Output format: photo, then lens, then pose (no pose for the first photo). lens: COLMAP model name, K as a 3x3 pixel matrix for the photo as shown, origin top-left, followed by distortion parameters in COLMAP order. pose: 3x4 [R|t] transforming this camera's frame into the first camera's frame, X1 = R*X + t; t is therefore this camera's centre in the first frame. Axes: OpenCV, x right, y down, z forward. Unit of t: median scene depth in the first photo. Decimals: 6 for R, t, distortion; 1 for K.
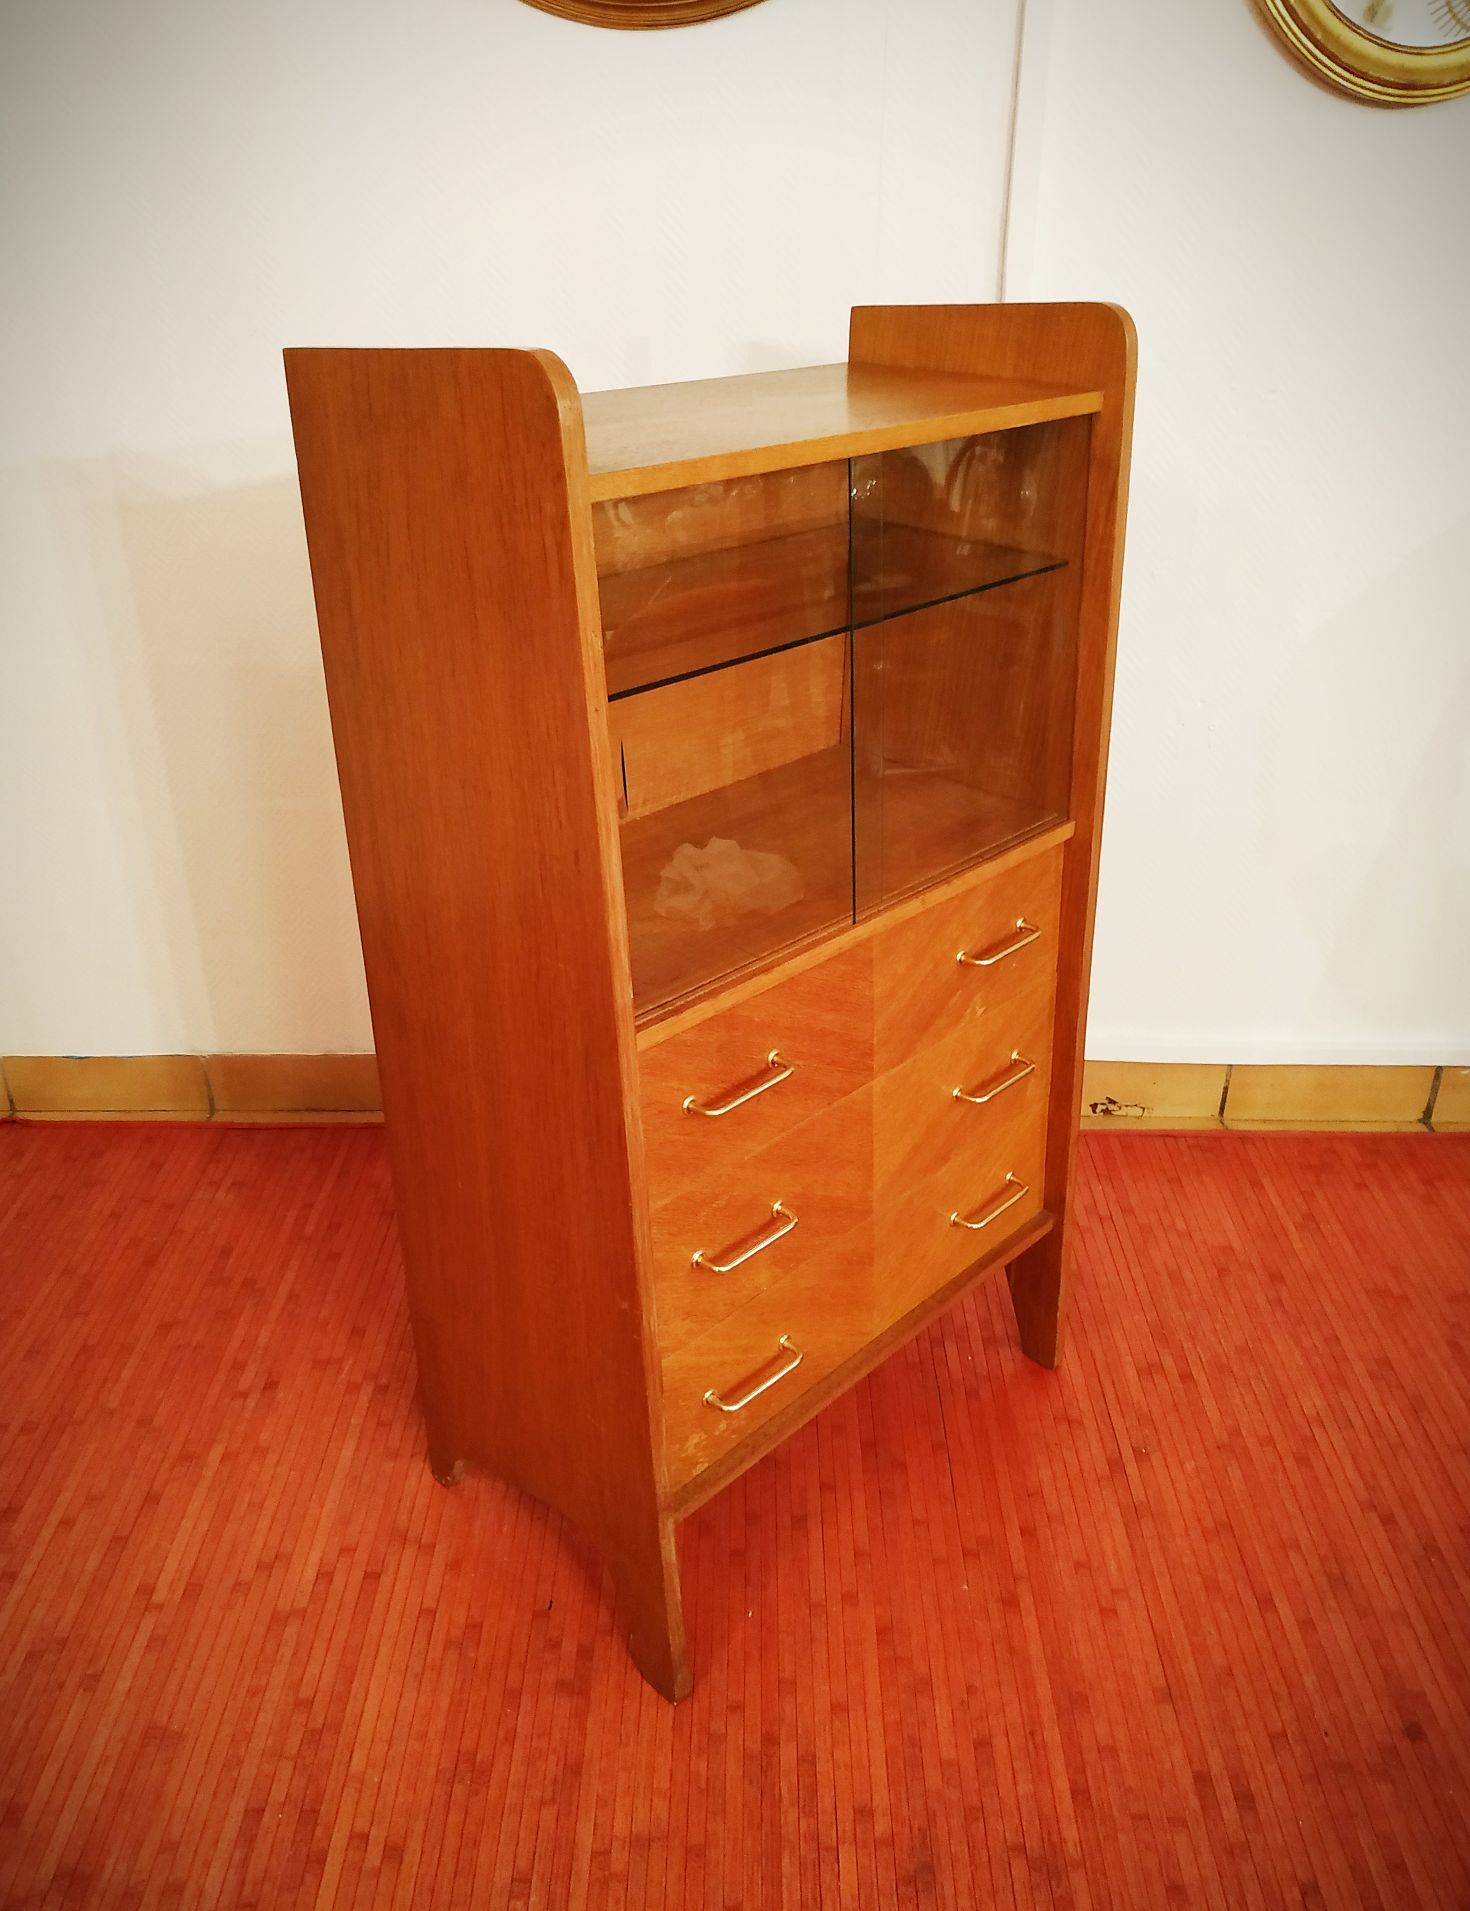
lens RADIAL K [[1472.1, 0, 735.0], [0, 1472.1, 955.5], [0, 0, 1]] dist [0.008958, -0.013300]
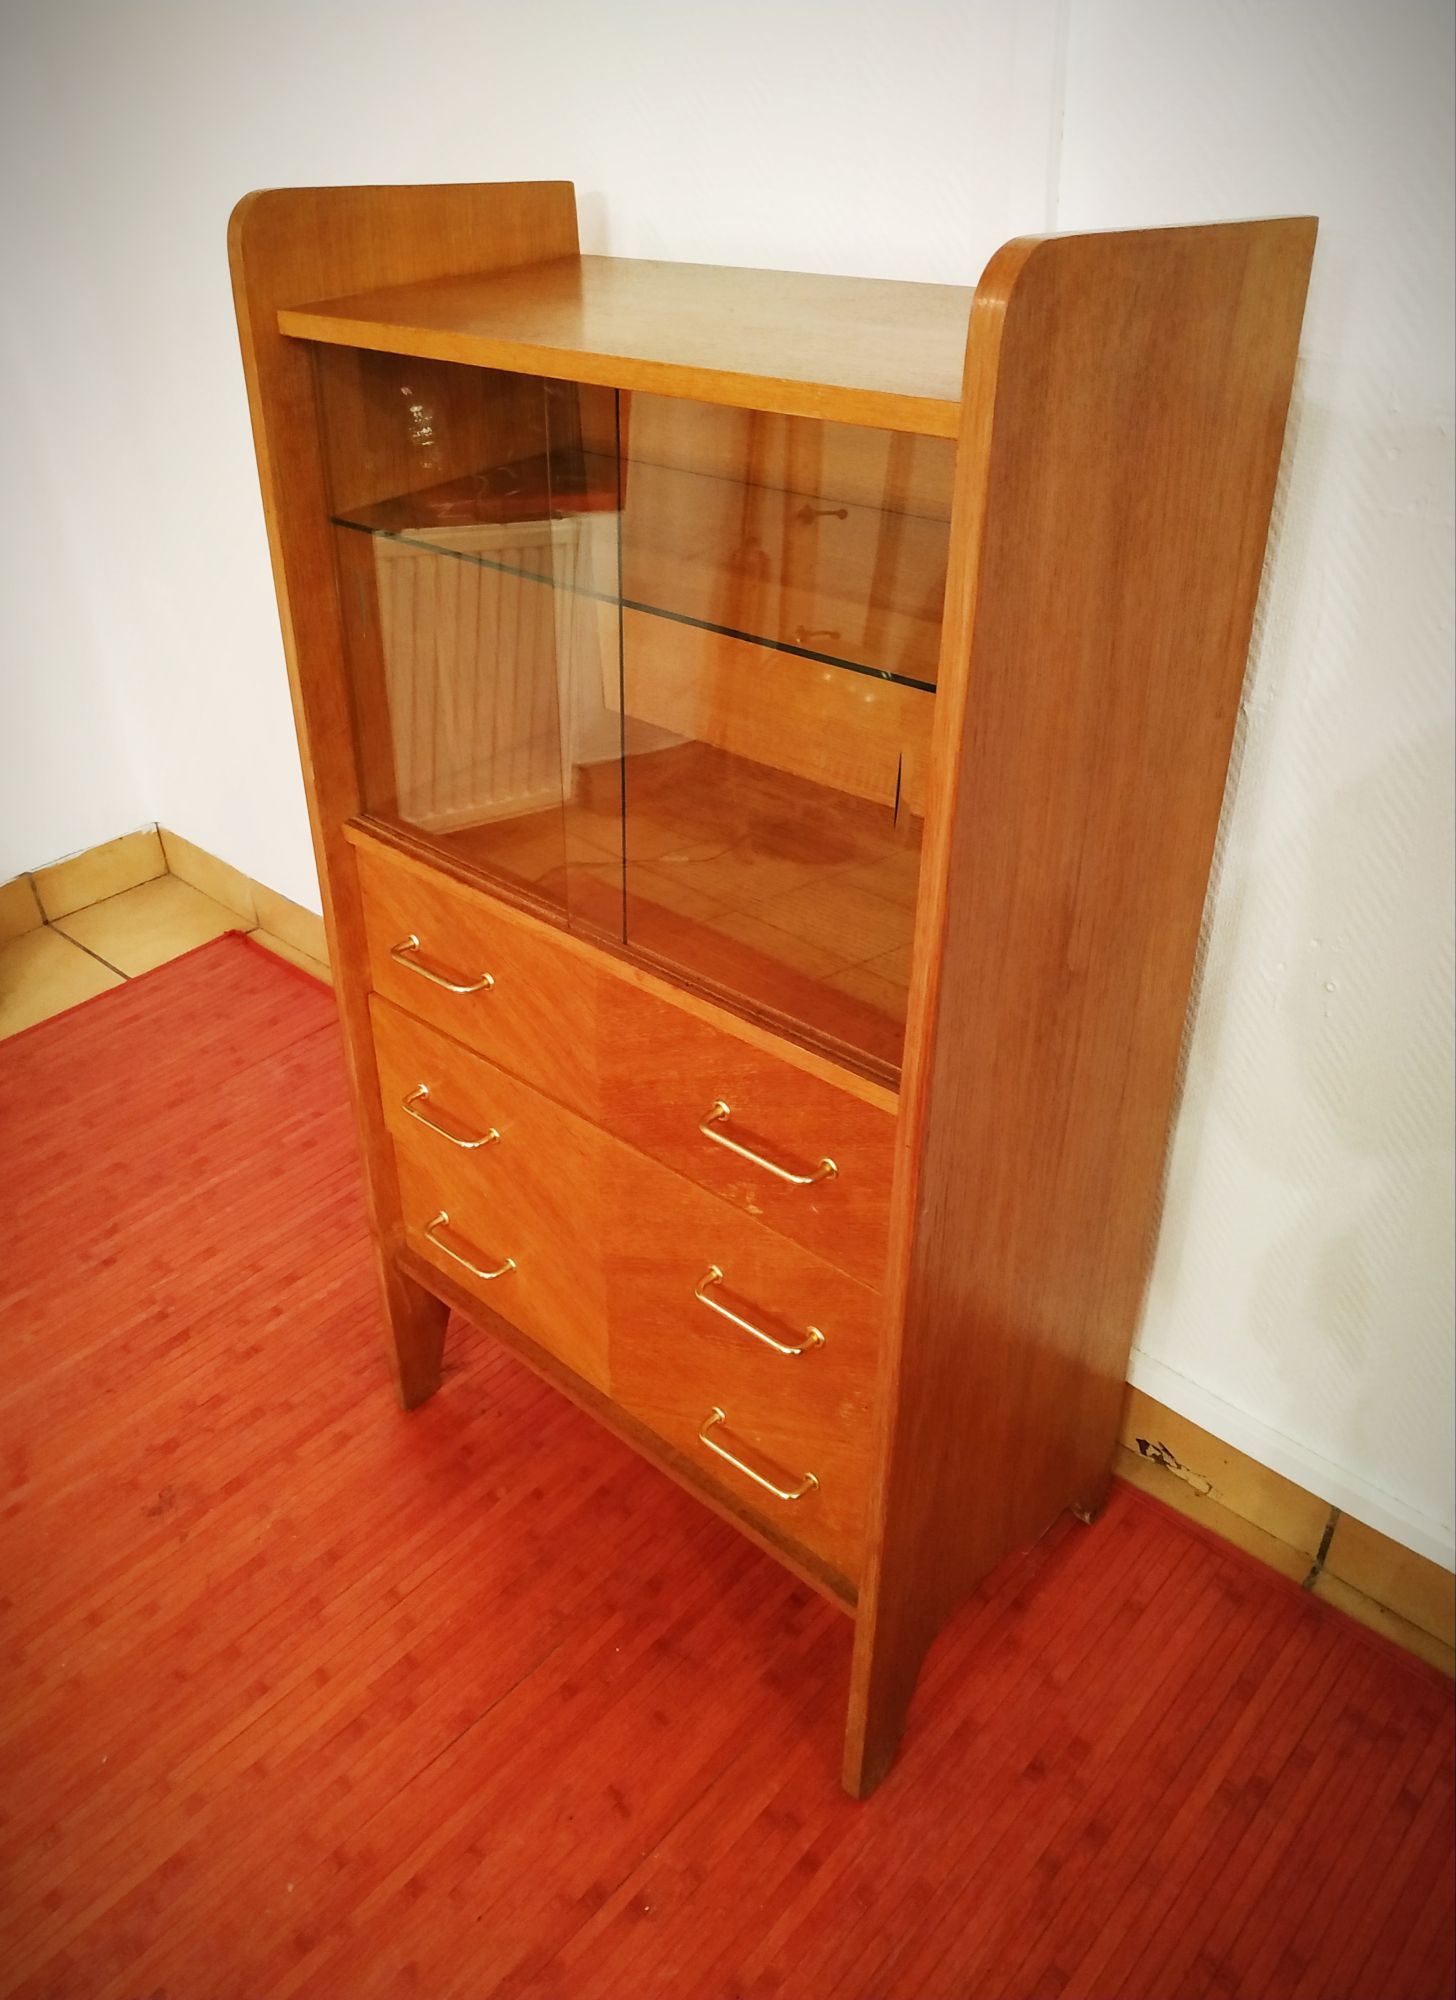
lens RADIAL K [[1477.7, 0, 703.1], [0, 1477.7, 976.7], [0, 0, 1]] dist [0.007298, -0.027346]
pose [[0.734587, 0.347807, -0.582590, 0.592769], [-0.284735, 0.937383, 0.200597, -0.252740], [0.615879, 0.018528, 0.787623, 0.475294]]
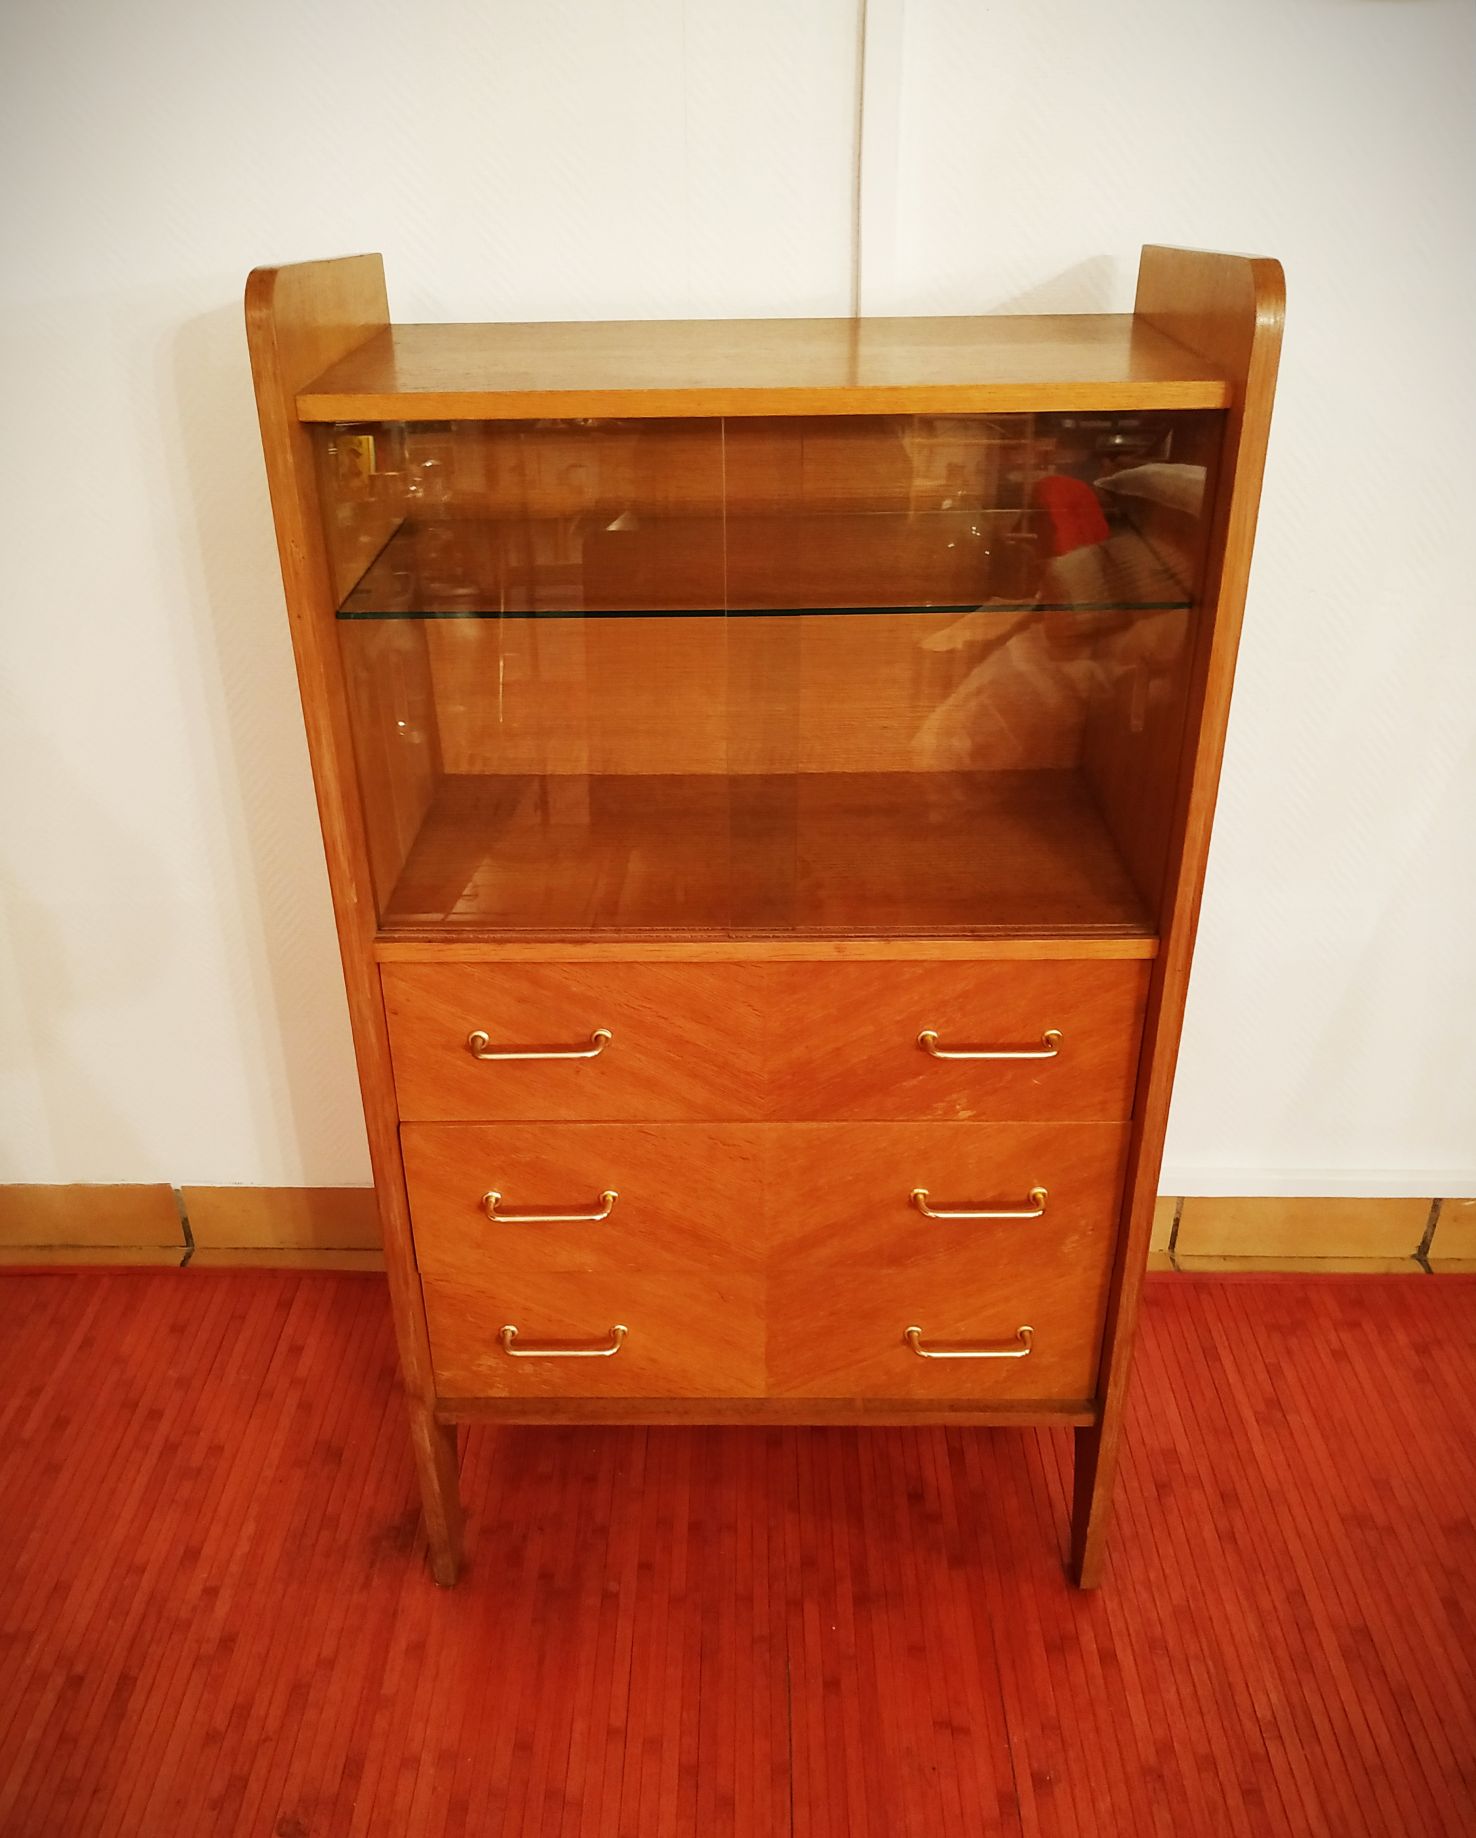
lens RADIAL K [[1482.1, 0, 722.7], [0, 1482.1, 923.6], [0, 0, 1]] dist [0.002755, -0.014150]
pose [[0.999959, -0.005330, -0.007383, 0.123924], [0.005584, 0.999376, 0.034884, -0.147348], [0.007192, -0.034924, 0.999364, 0.256638]]
